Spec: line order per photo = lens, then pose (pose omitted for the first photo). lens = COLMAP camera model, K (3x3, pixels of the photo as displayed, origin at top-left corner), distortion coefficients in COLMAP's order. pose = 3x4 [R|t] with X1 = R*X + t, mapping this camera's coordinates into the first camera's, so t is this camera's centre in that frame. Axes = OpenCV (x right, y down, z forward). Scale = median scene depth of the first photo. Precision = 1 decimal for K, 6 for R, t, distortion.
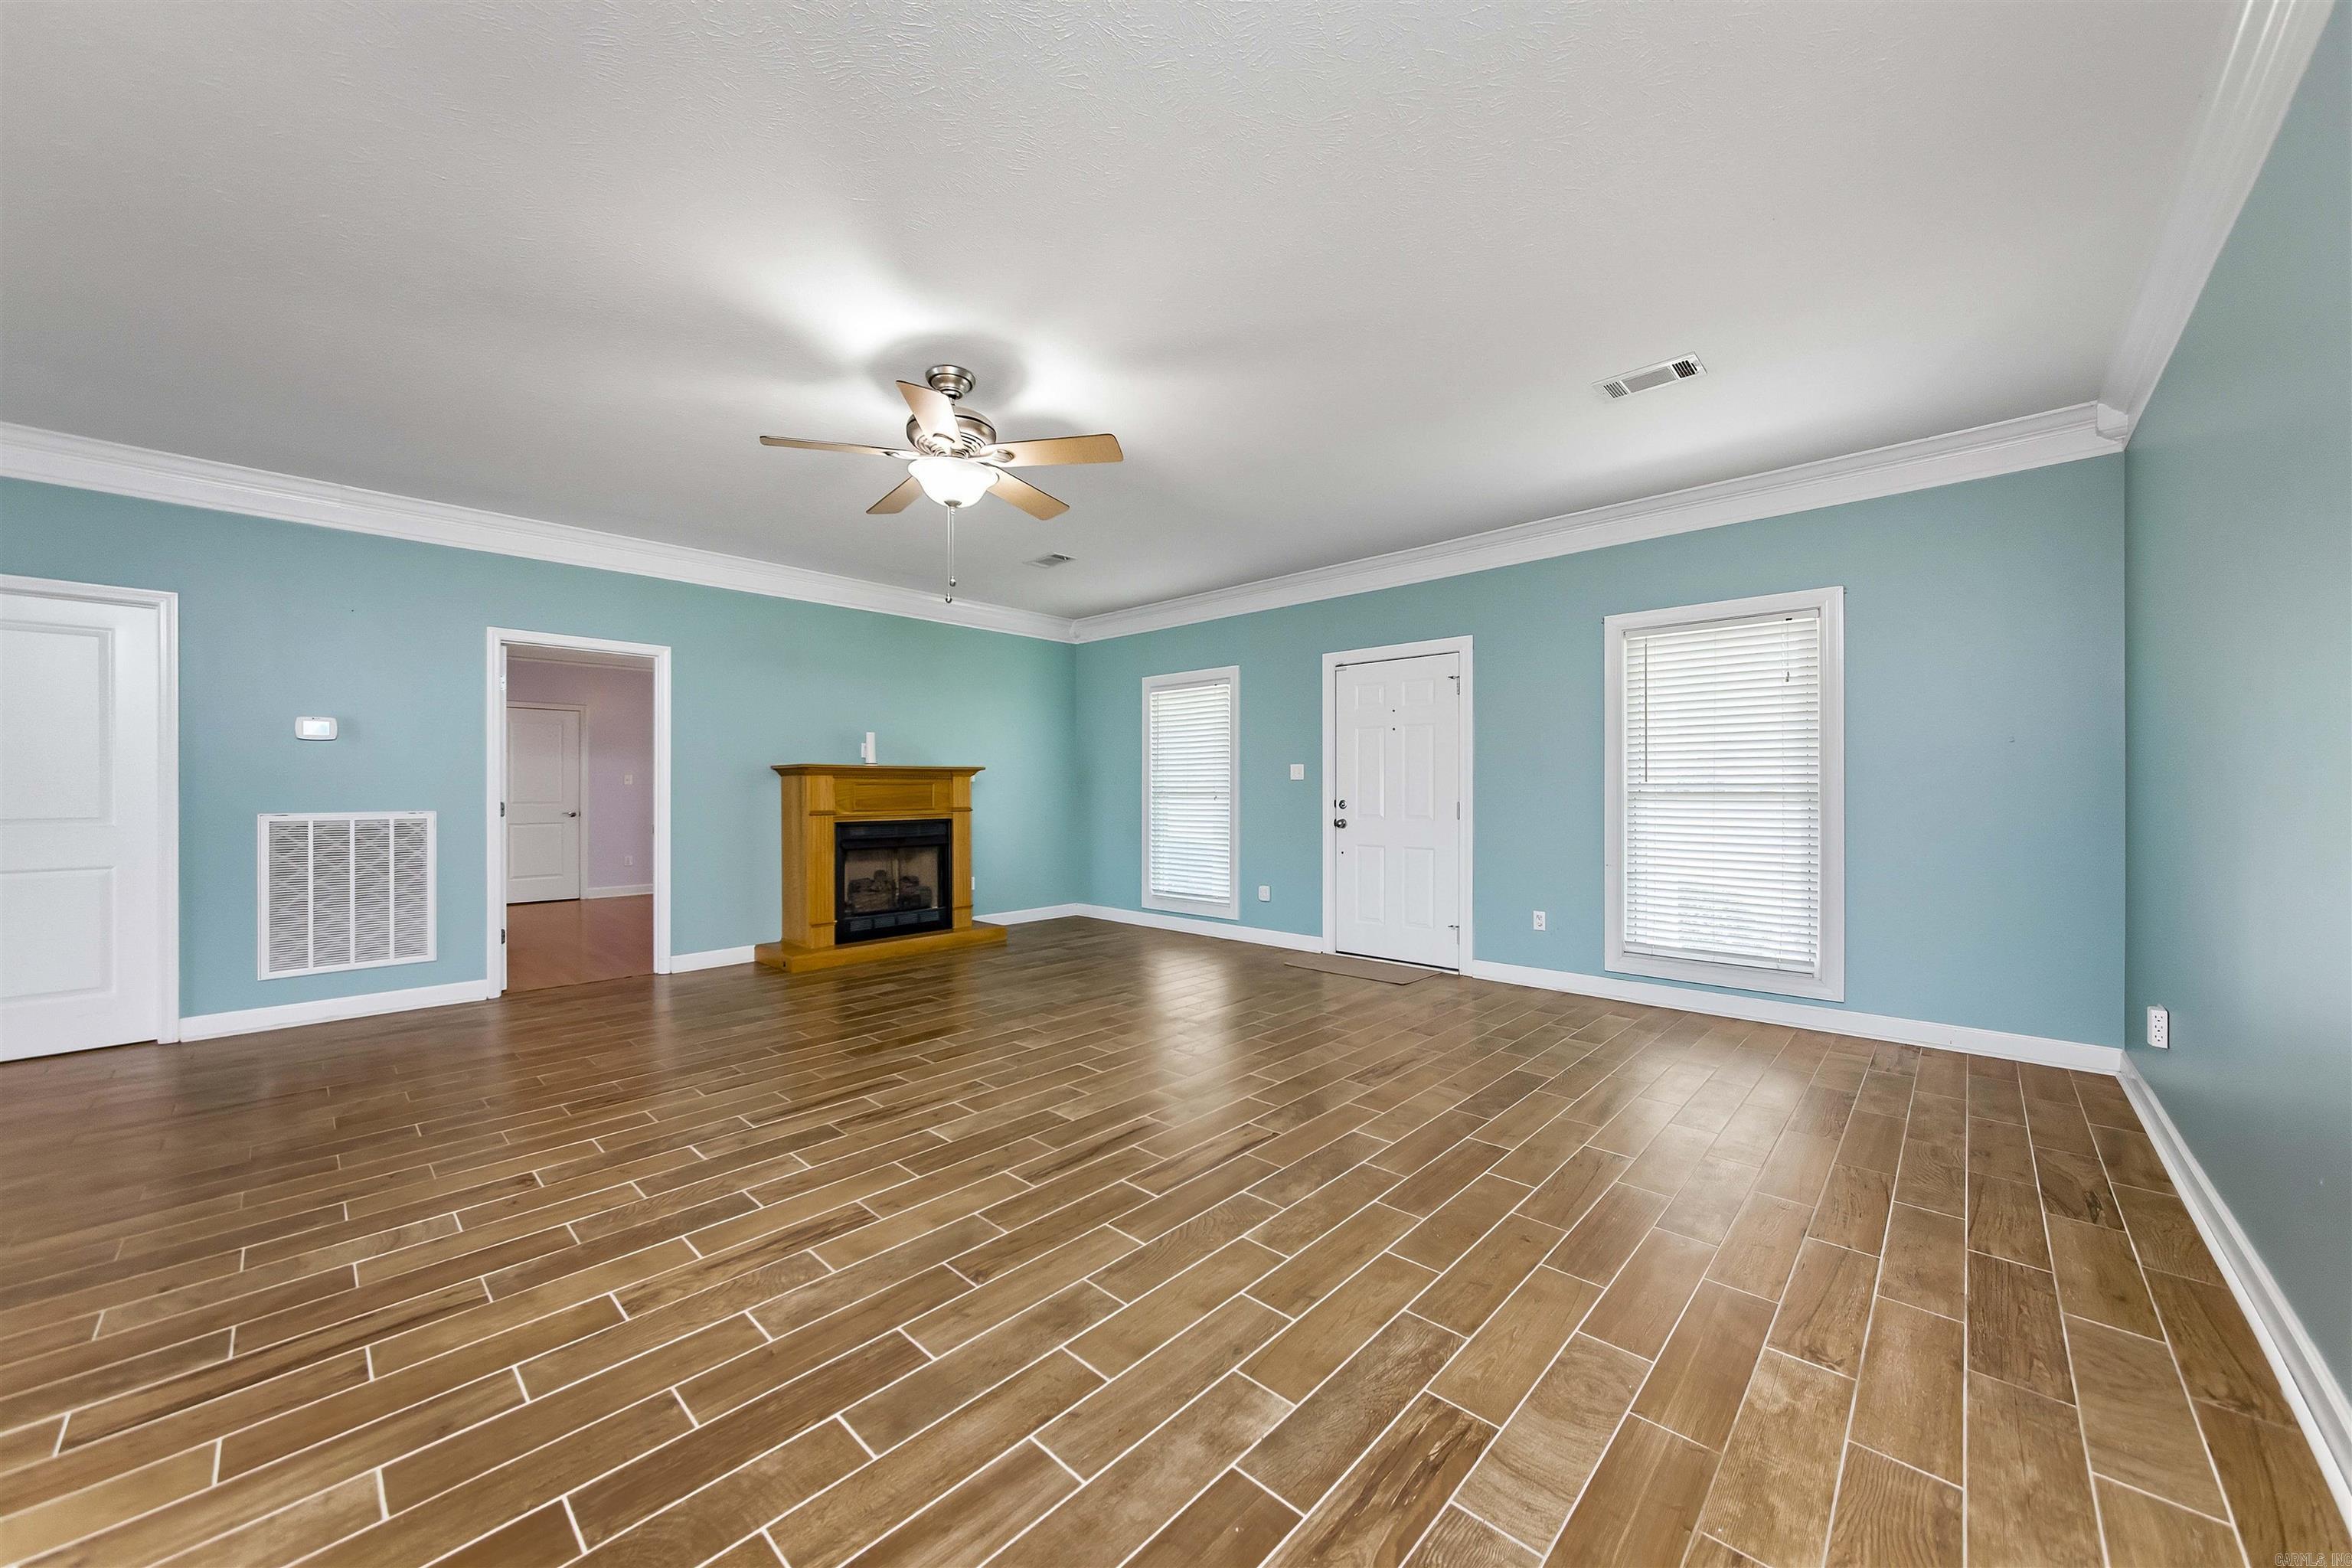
lens RADIAL K [[858.3, 0, 1136.1], [0, 858.3, 796.9], [0, 0, 1]] dist [-0.008238, 0.002870]
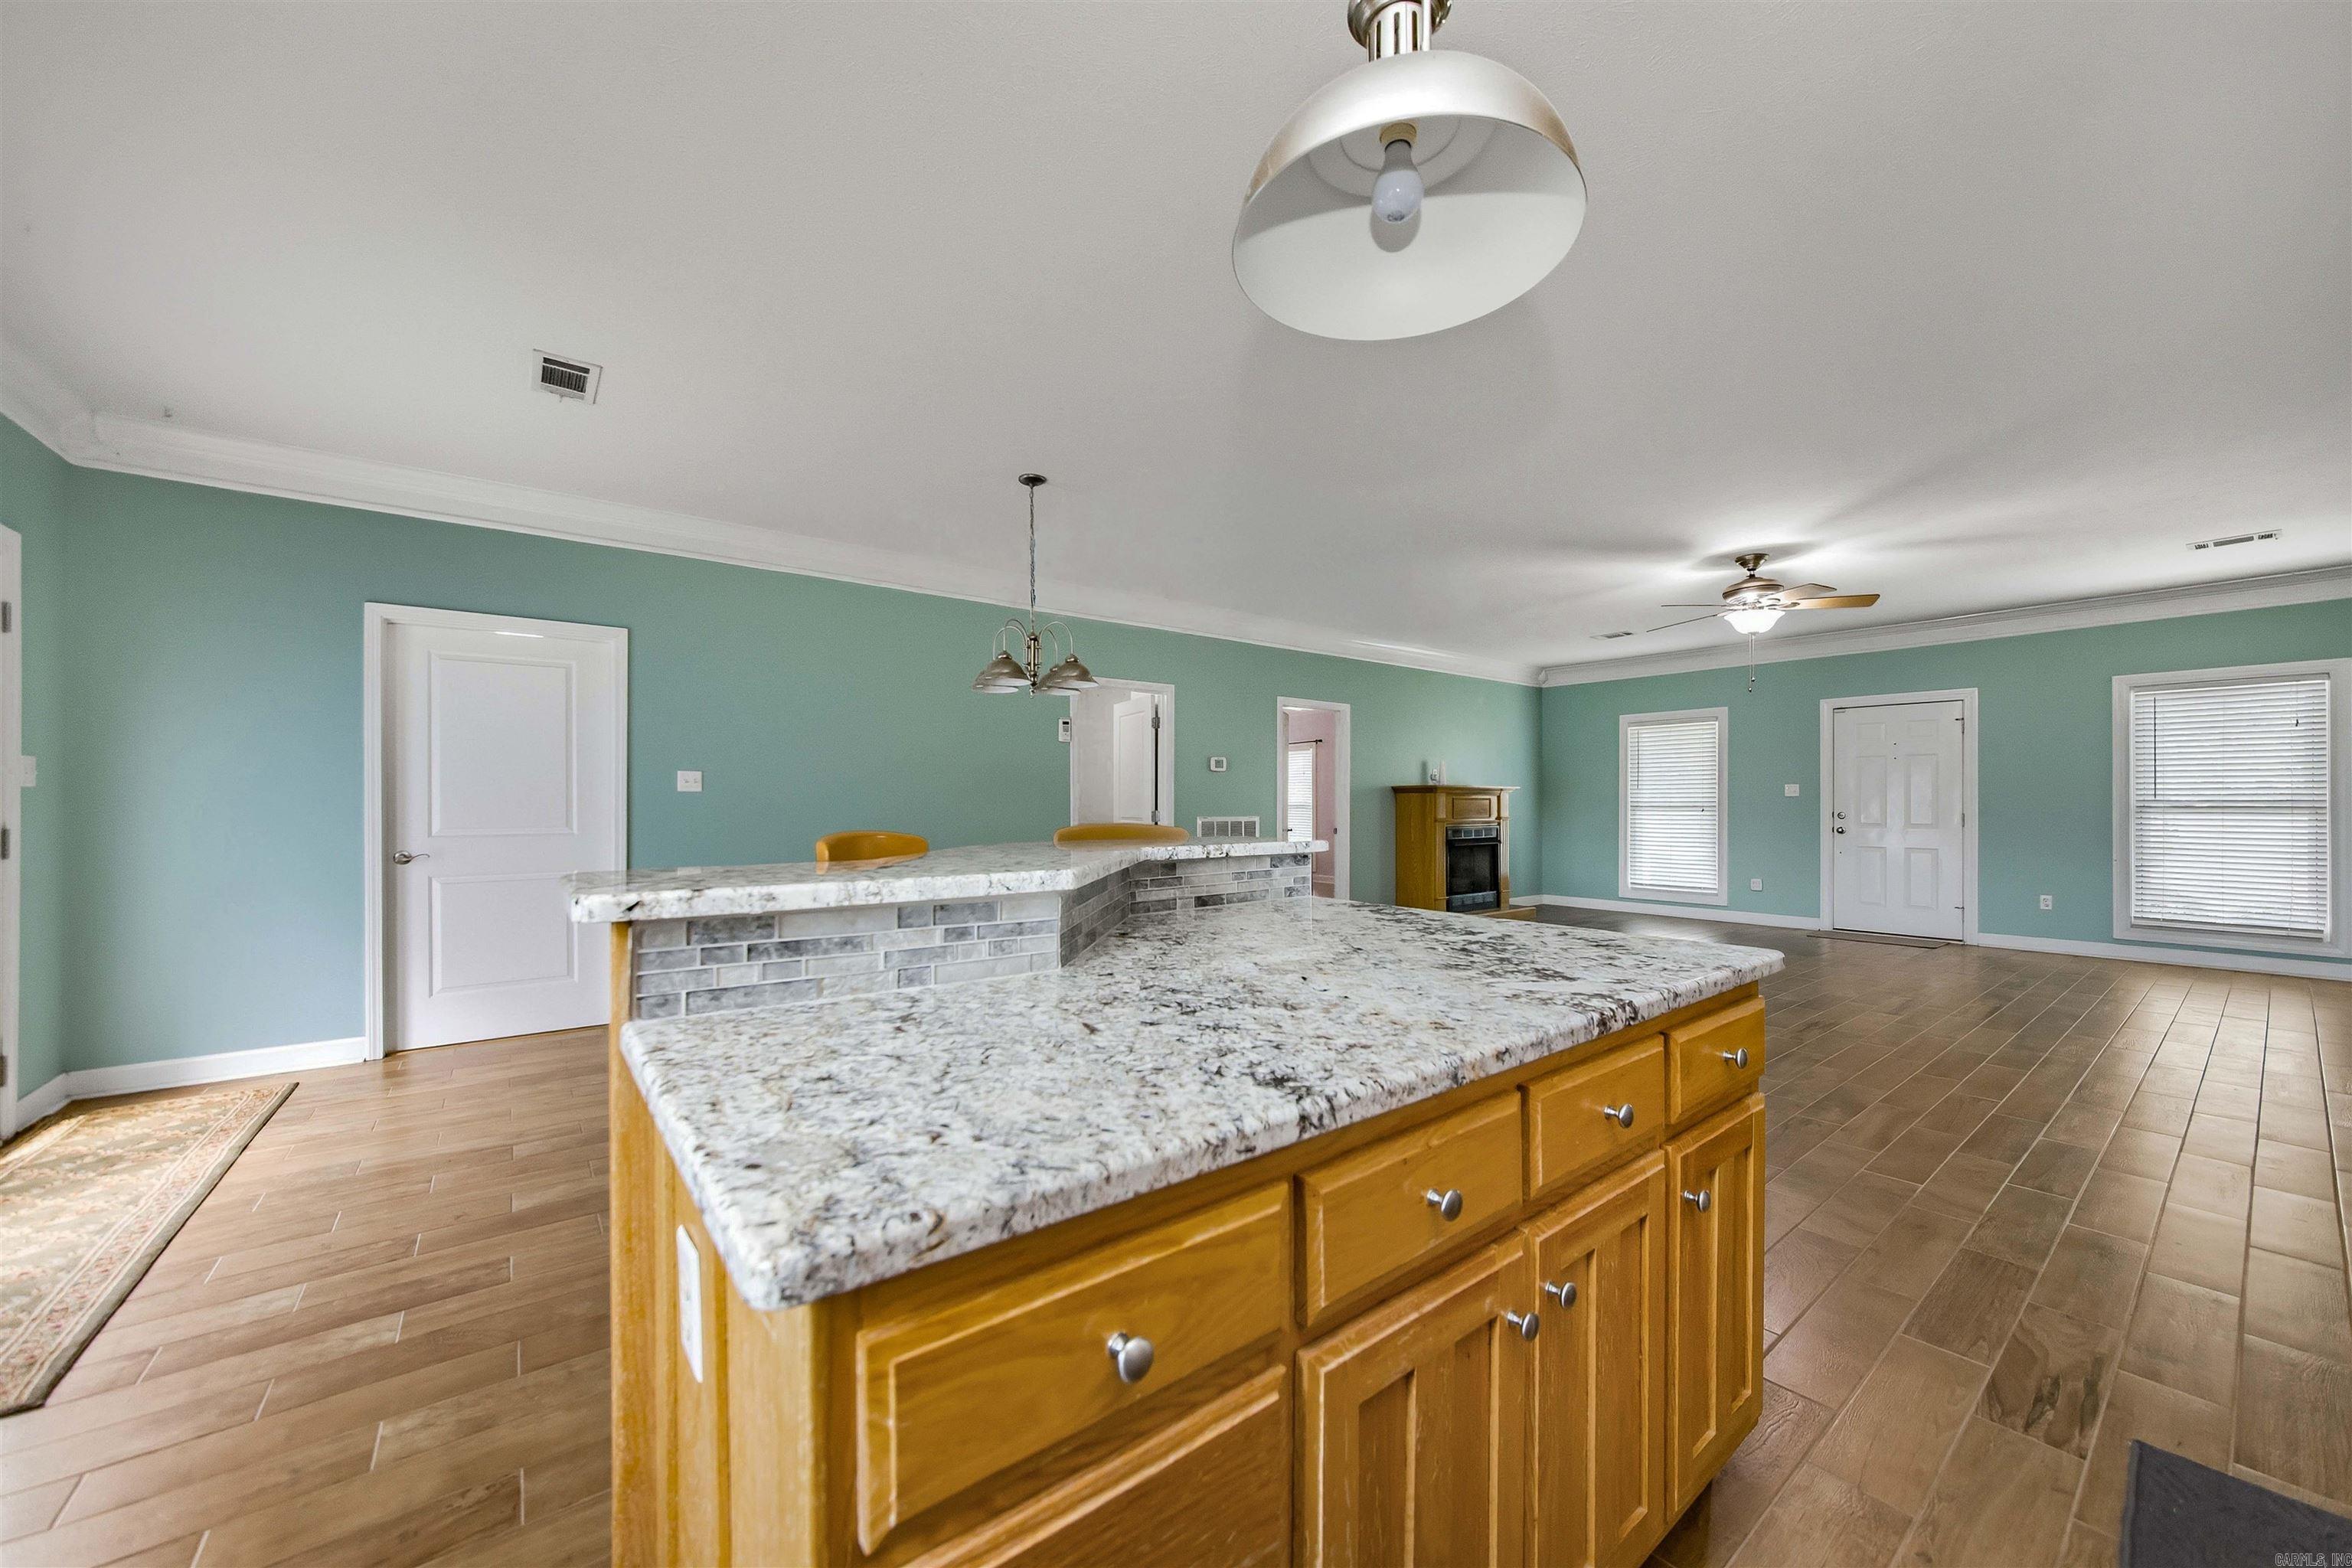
lens RADIAL K [[858.3, 0, 1173.2], [0, 858.3, 798.8], [0, 0, 1]] dist [-0.008238, 0.002870]
pose [[0.989424, 0.002363, -0.145036, -0.591232], [-0.004573, 0.999878, -0.014909, 0.007869], [0.144983, 0.015415, 0.989314, -0.443581]]
